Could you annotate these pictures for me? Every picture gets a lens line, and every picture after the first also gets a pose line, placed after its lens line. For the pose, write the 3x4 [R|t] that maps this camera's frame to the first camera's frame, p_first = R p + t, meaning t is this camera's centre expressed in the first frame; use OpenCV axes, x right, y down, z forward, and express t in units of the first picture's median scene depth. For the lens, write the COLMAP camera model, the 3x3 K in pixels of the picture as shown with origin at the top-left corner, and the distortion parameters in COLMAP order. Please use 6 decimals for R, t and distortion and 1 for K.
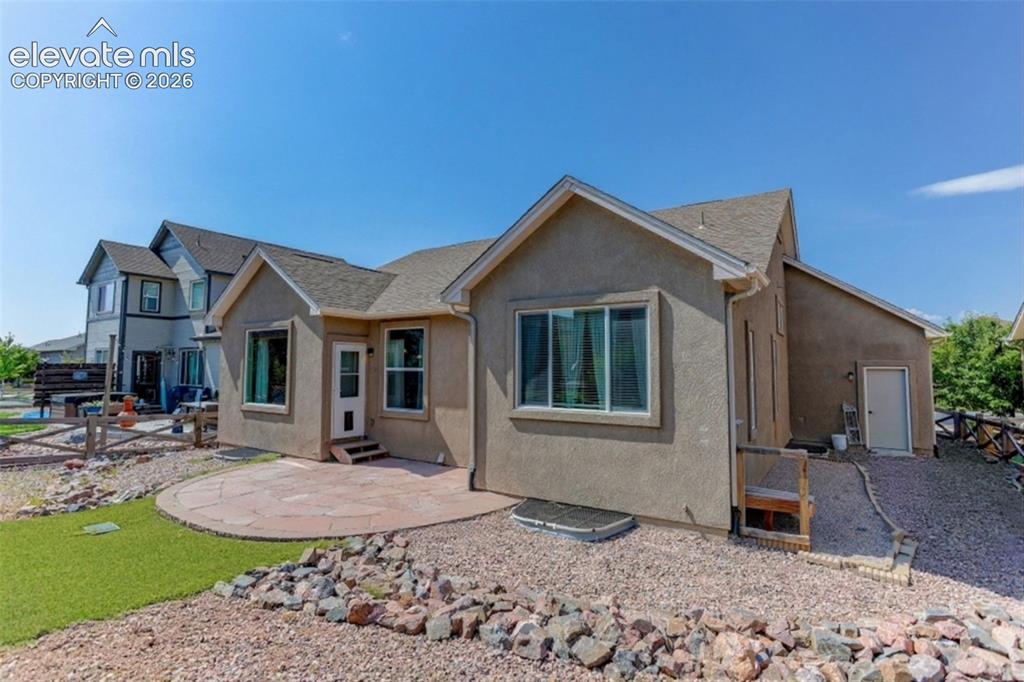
lens RADIAL K [[499.7, 0, 506.9], [0, 499.7, 324.2], [0, 0, 1]] dist [-0.074260, 0.027877]
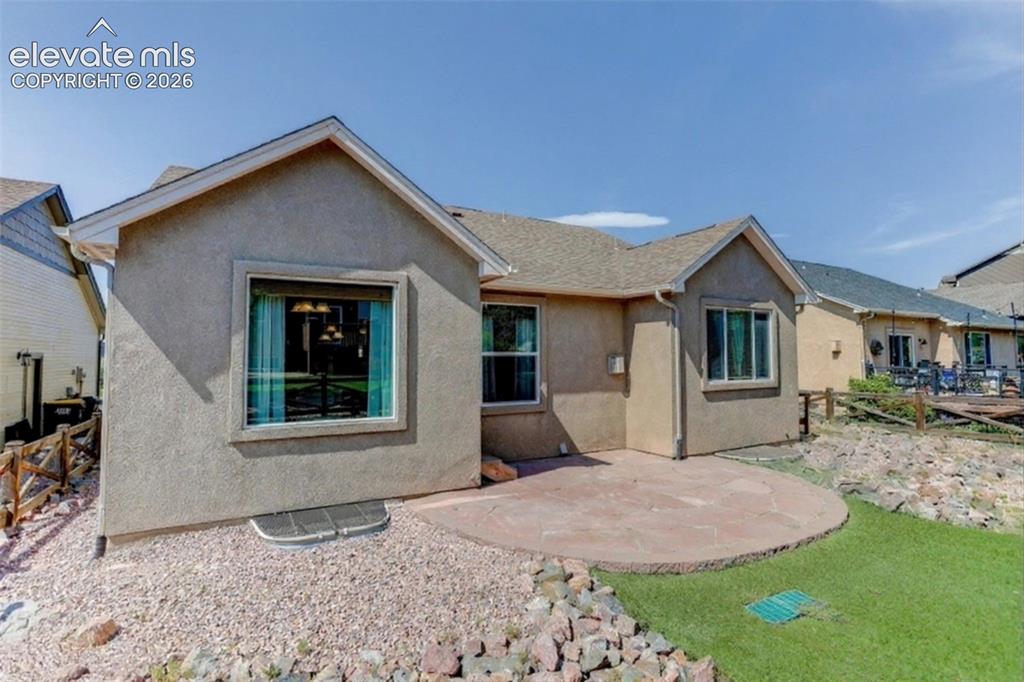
lens RADIAL K [[499.7, 0, 506.9], [0, 499.7, 324.2], [0, 0, 1]] dist [-0.074260, 0.027877]
pose [[0.463504, 0.042479, 0.885076, -1.254803], [-0.077959, 0.996932, -0.007021, 0.064361], [-0.882659, -0.065745, 0.465394, 0.834521]]
